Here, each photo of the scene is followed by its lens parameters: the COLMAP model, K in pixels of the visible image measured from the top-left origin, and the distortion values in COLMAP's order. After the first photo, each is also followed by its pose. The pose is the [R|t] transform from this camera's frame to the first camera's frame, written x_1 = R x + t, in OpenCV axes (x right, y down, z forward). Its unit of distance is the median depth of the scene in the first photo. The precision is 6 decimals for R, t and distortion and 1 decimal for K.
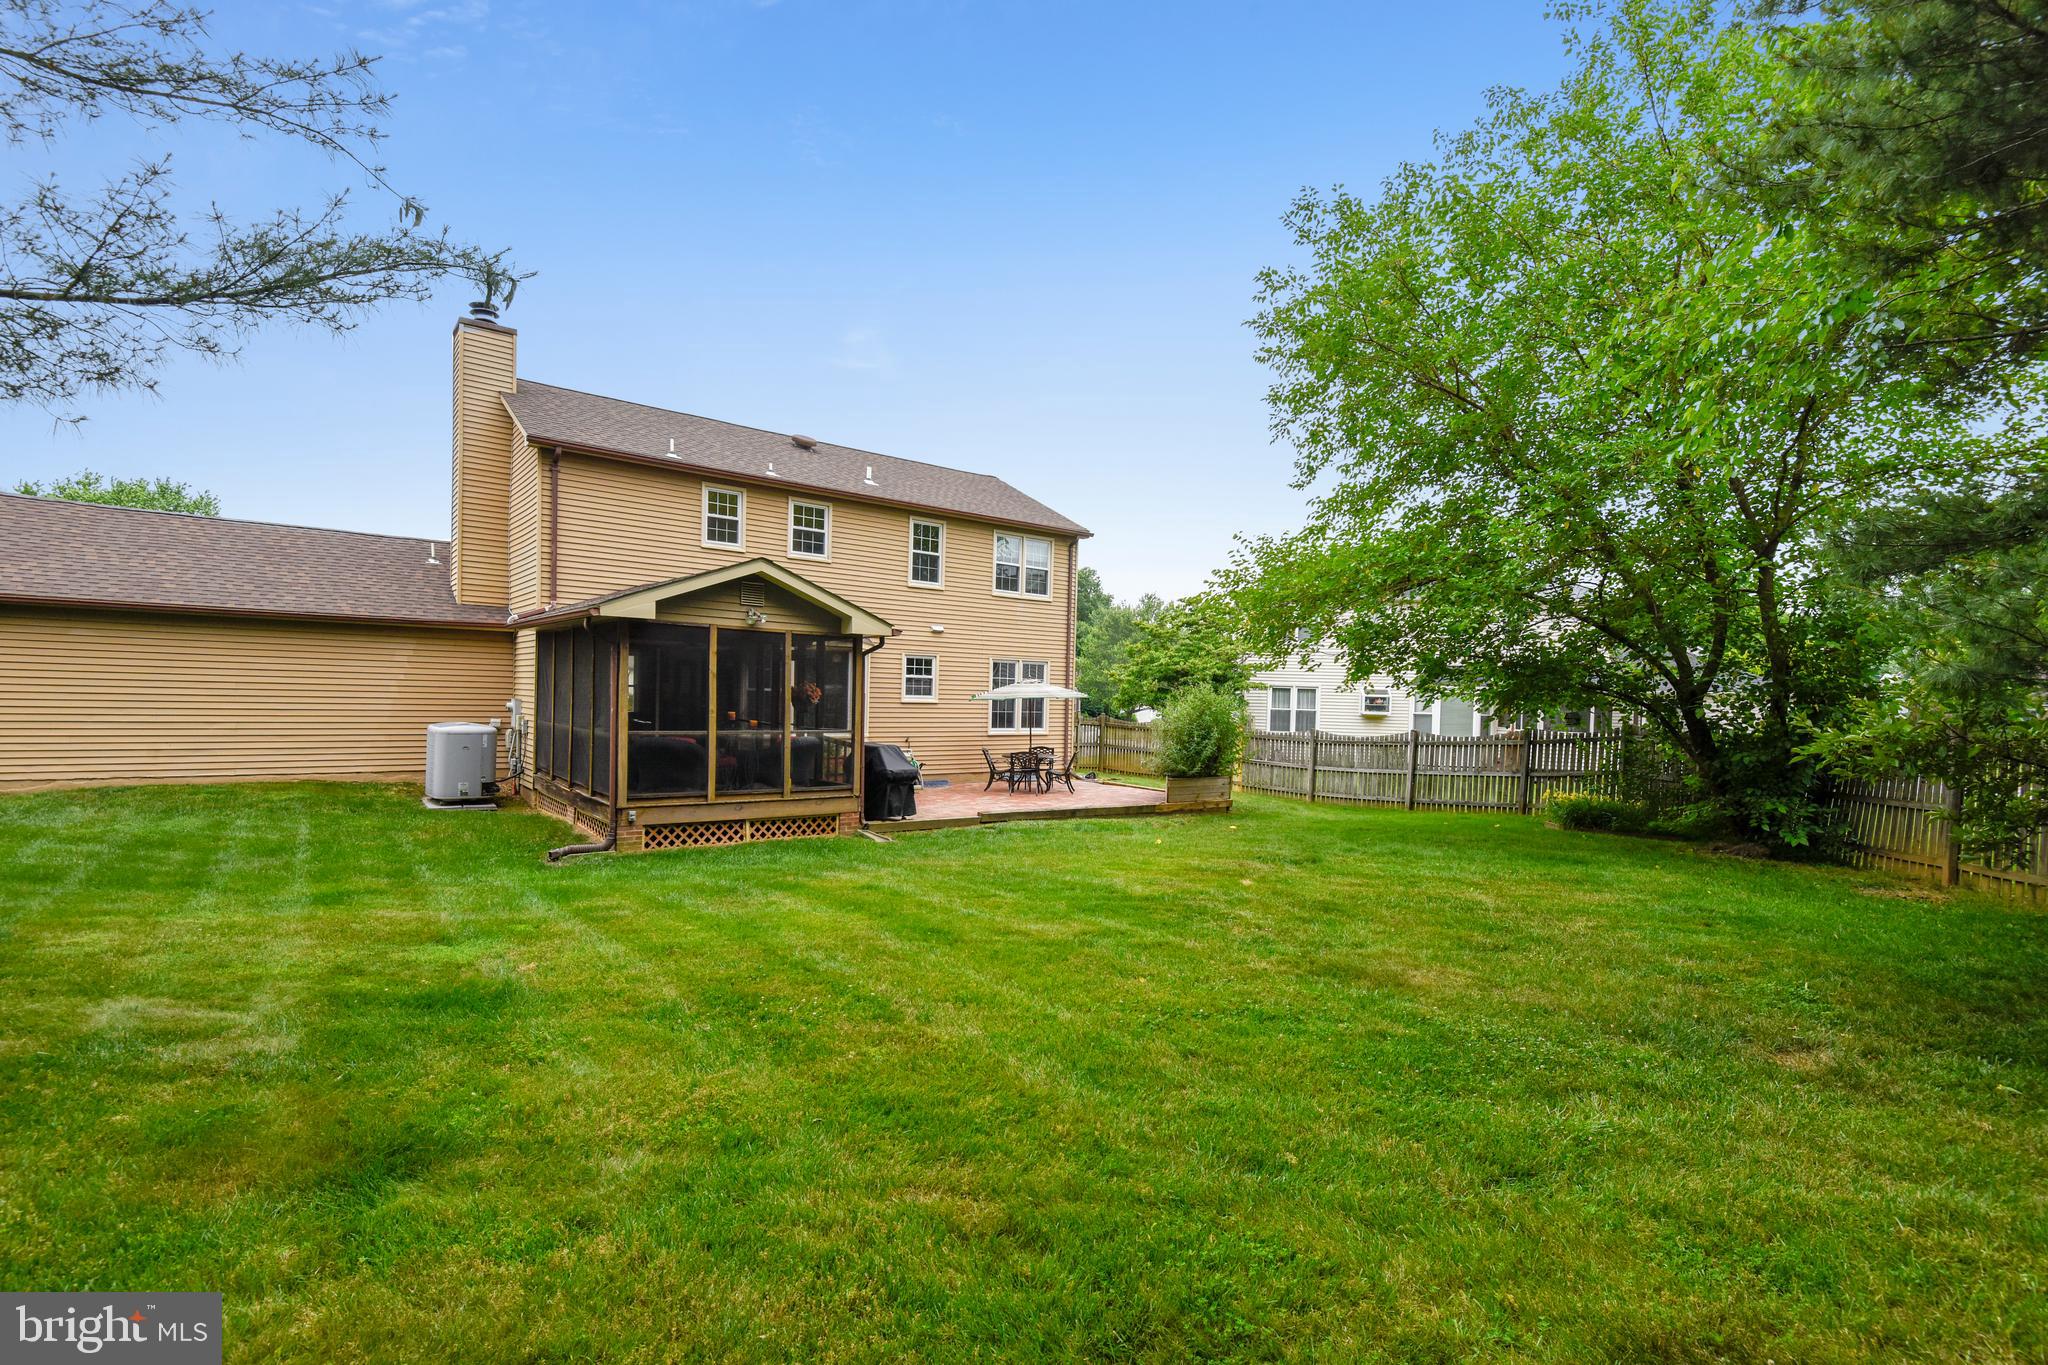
lens RADIAL K [[917.7, 0, 1024.0], [0, 917.7, 682.5], [0, 0, 1]] dist [0.017074, -0.018397]
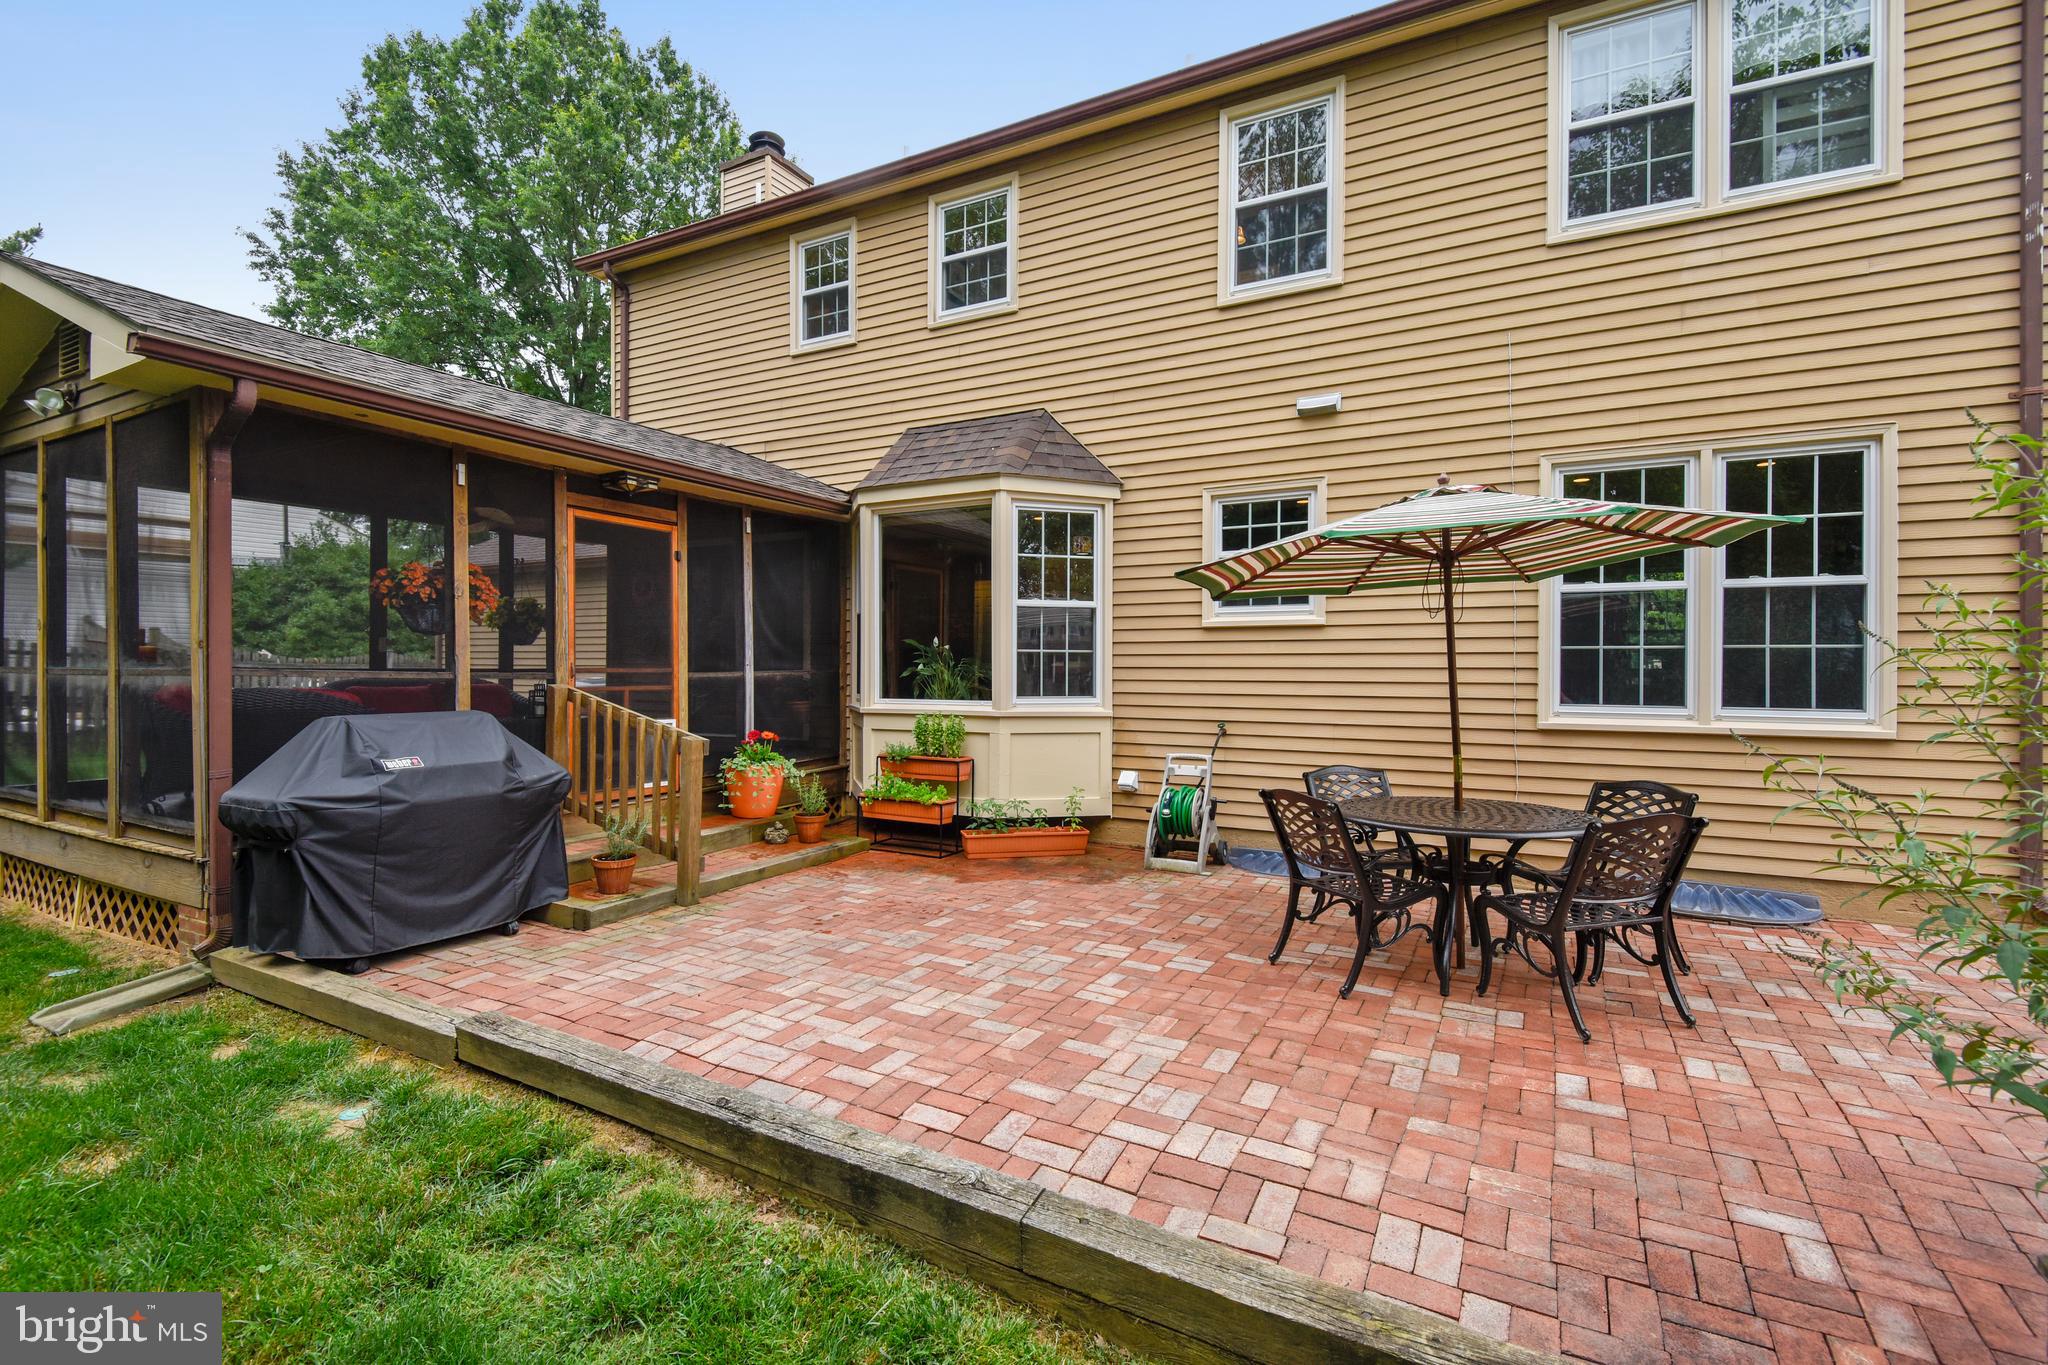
lens RADIAL K [[925.4, 0, 1024.5], [0, 925.4, 673.4], [0, 0, 1]] dist [-0.000002, -0.004827]
pose [[0.395568, -0.017097, -0.918277, 0.198001], [0.020554, 0.999741, -0.009760, 0.047336], [0.918207, -0.015014, 0.395817, 0.876337]]
